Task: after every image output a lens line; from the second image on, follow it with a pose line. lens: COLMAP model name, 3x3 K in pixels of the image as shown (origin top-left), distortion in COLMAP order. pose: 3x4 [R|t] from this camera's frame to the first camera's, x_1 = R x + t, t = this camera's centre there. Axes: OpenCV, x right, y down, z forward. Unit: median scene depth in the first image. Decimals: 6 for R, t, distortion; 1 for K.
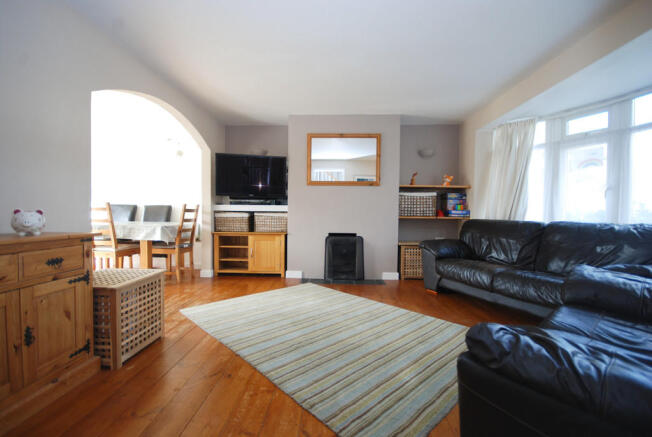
lens RADIAL K [[288.6, 0, 327.5], [0, 288.6, 220.3], [0, 0, 1]] dist [0.005491, -0.000386]
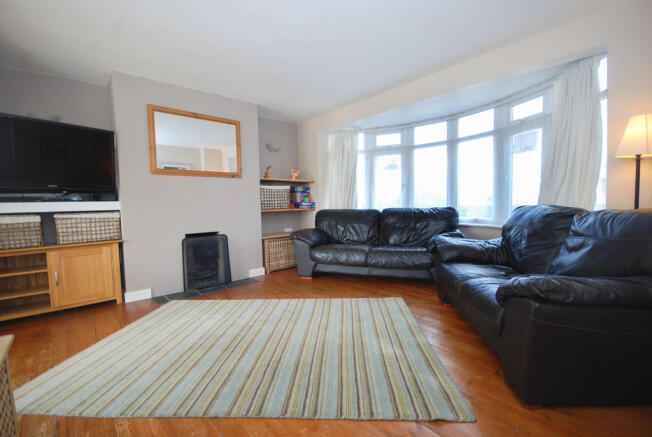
lens RADIAL K [[288.6, 0, 325.8], [0, 288.6, 218.3], [0, 0, 1]] dist [0.005491, -0.000386]
pose [[0.725812, -0.063815, 0.684927, -0.265387], [0.050323, 0.997946, 0.039652, -0.012961], [-0.686050, 0.005688, 0.727532, 0.140722]]
